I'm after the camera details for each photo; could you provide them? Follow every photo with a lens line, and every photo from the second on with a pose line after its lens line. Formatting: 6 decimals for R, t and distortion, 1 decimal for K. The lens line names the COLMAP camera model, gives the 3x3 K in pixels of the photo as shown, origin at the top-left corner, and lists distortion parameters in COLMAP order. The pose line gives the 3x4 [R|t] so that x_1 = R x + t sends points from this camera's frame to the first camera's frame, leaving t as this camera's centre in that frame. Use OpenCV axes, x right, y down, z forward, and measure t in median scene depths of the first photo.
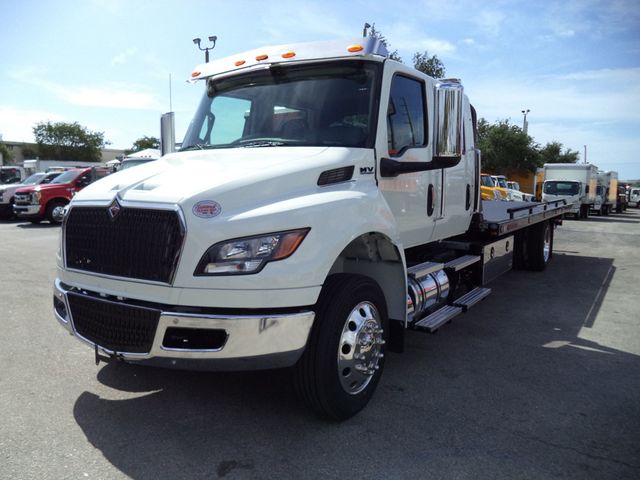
lens RADIAL K [[544.2, 0, 325.9], [0, 544.2, 225.6], [0, 0, 1]] dist [-0.000477, -0.013105]
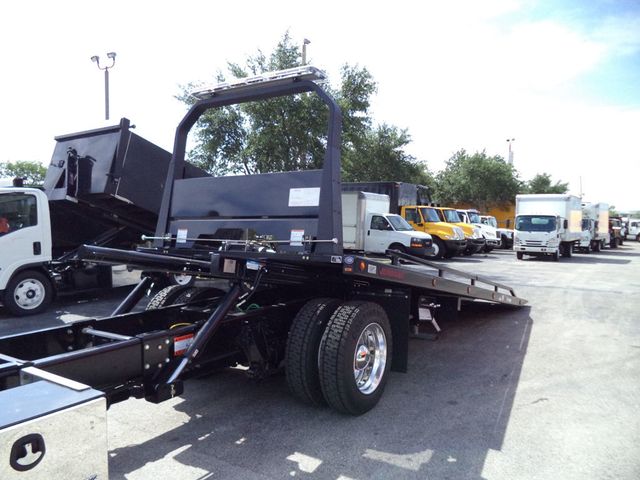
lens RADIAL K [[544.2, 0, 325.9], [0, 544.2, 225.6], [0, 0, 1]] dist [-0.000477, -0.013105]
pose [[0.999854, -0.014470, -0.009087, 0.089520], [0.013861, 0.997865, -0.063821, -0.012578], [0.009991, 0.063686, 0.997920, 0.115941]]
